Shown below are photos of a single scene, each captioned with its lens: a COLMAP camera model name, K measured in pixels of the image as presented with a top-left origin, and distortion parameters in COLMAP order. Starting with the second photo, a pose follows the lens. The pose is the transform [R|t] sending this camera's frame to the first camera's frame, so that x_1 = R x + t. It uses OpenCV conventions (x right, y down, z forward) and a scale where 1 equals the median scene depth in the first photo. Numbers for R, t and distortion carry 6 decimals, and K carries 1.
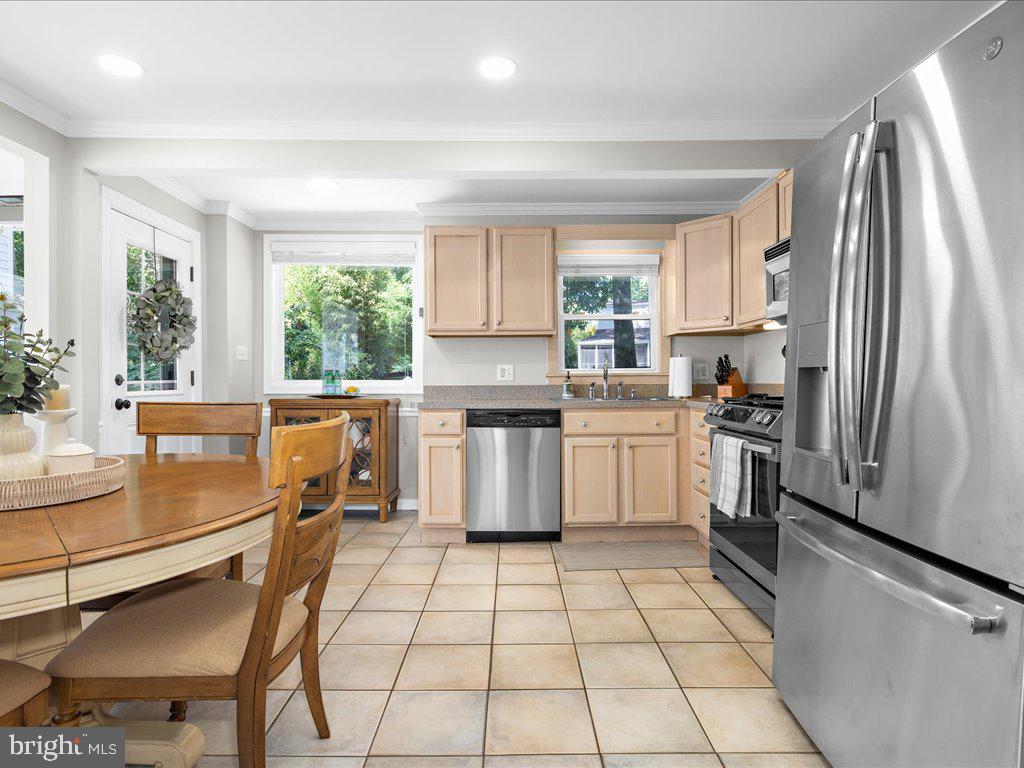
lens RADIAL K [[564.1, 0, 512.0], [0, 564.1, 384.0], [0, 0, 1]] dist [-0.004924, -0.000724]
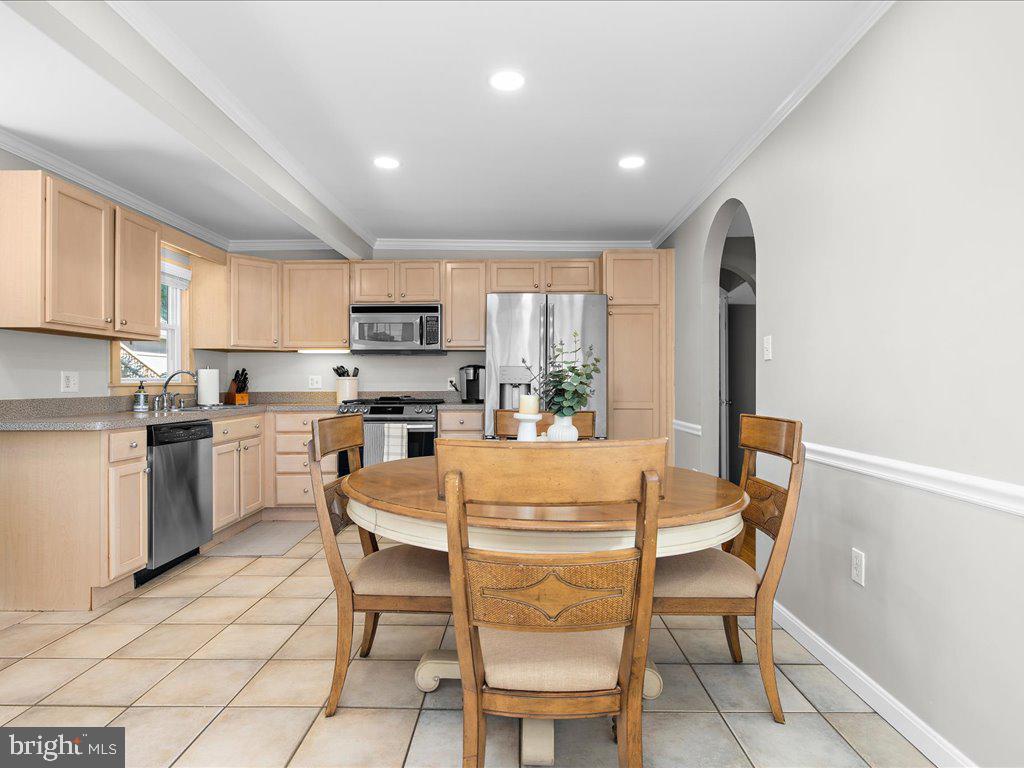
lens RADIAL K [[564.1, 0, 512.0], [0, 564.1, 384.0], [0, 0, 1]] dist [-0.004924, -0.000724]
pose [[0.015419, 0.003399, 0.999875, -0.790097], [0.010612, 0.999937, -0.003563, -0.007800], [-0.999825, 0.010665, 0.015382, 0.384196]]
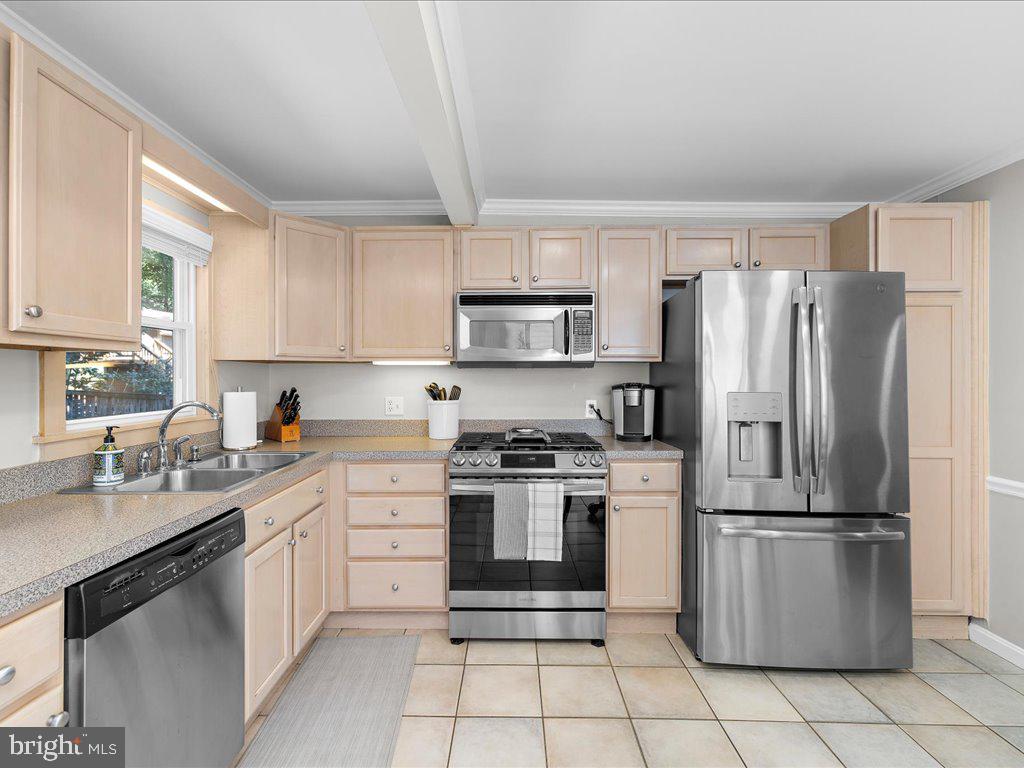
lens RADIAL K [[481.7, 0, 506.2], [0, 481.7, 379.1], [0, 0, 1]] dist [-0.000224, -0.000384]
pose [[0.015299, 0.001151, 0.999882, -0.301113], [0.009007, 0.999959, -0.001289, -0.058826], [-0.999842, 0.009026, 0.015288, 0.649013]]
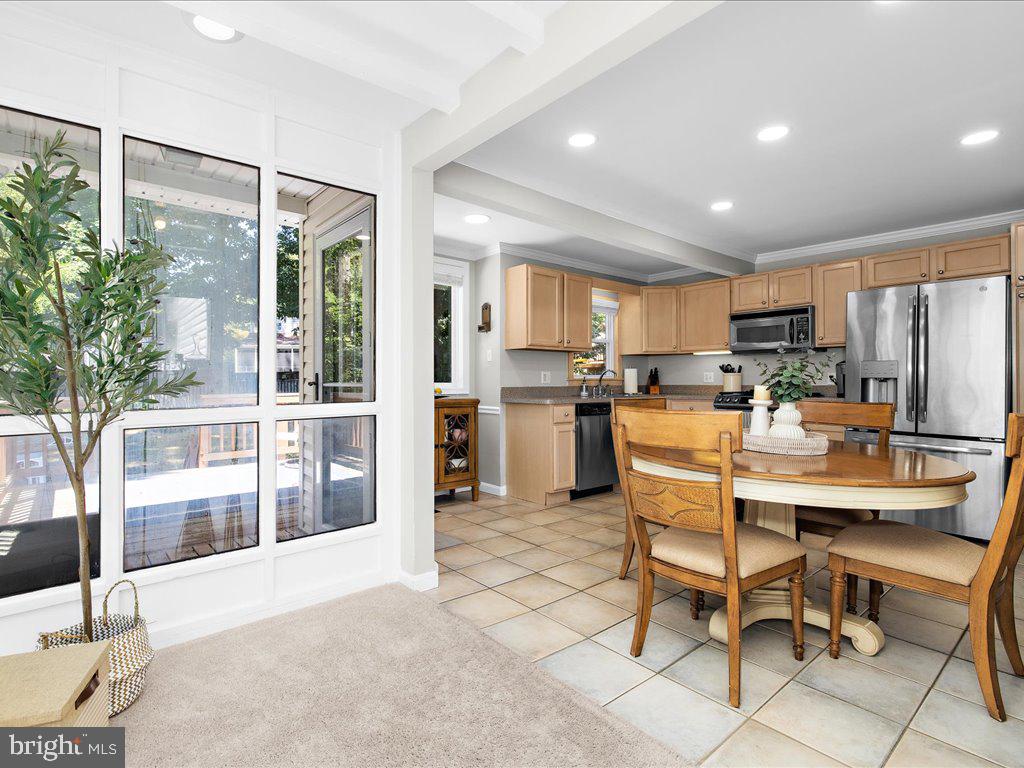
lens RADIAL K [[507.2, 0, 508.2], [0, 507.2, 378.9], [0, 0, 1]] dist [-0.000512, -0.000098]
pose [[0.762998, 0.005617, 0.646377, -0.886017], [0.004028, 0.999902, -0.013444, -0.000508], [-0.646389, 0.012861, 0.762900, 0.128045]]
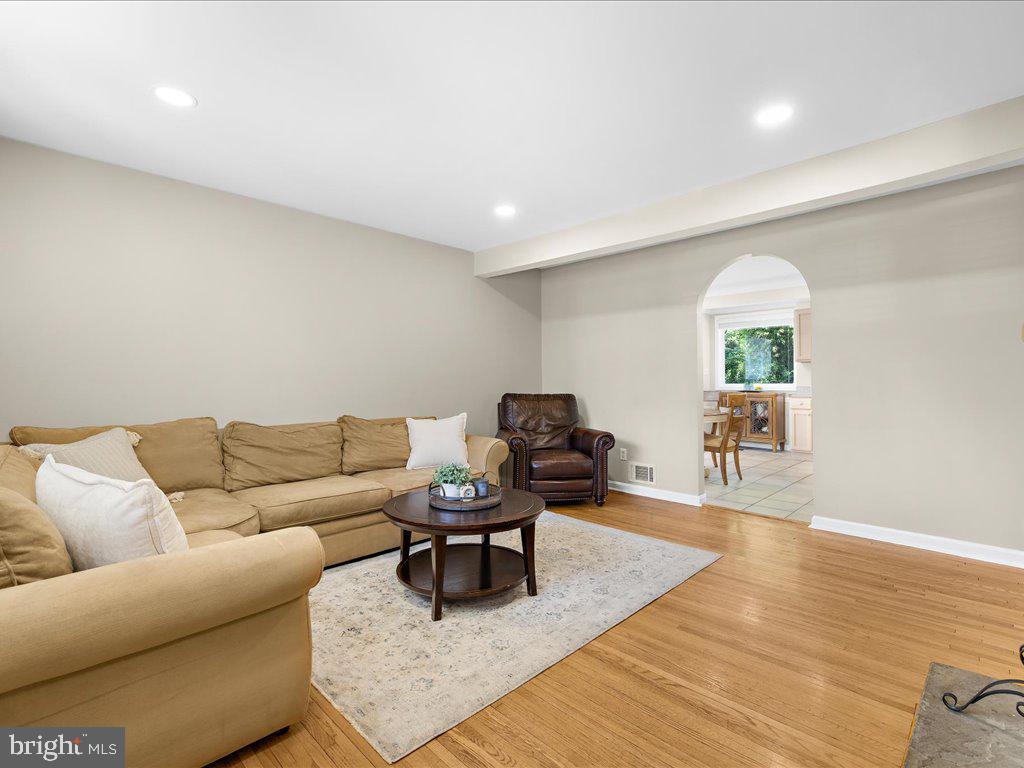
lens RADIAL K [[481.7, 0, 506.2], [0, 481.7, 379.1], [0, 0, 1]] dist [-0.000224, -0.000384]
pose [[0.698979, -0.007189, -0.715106, 0.352078], [-0.003264, 0.999907, -0.013242, 0.003460], [0.715135, 0.011590, 0.698890, -0.949980]]
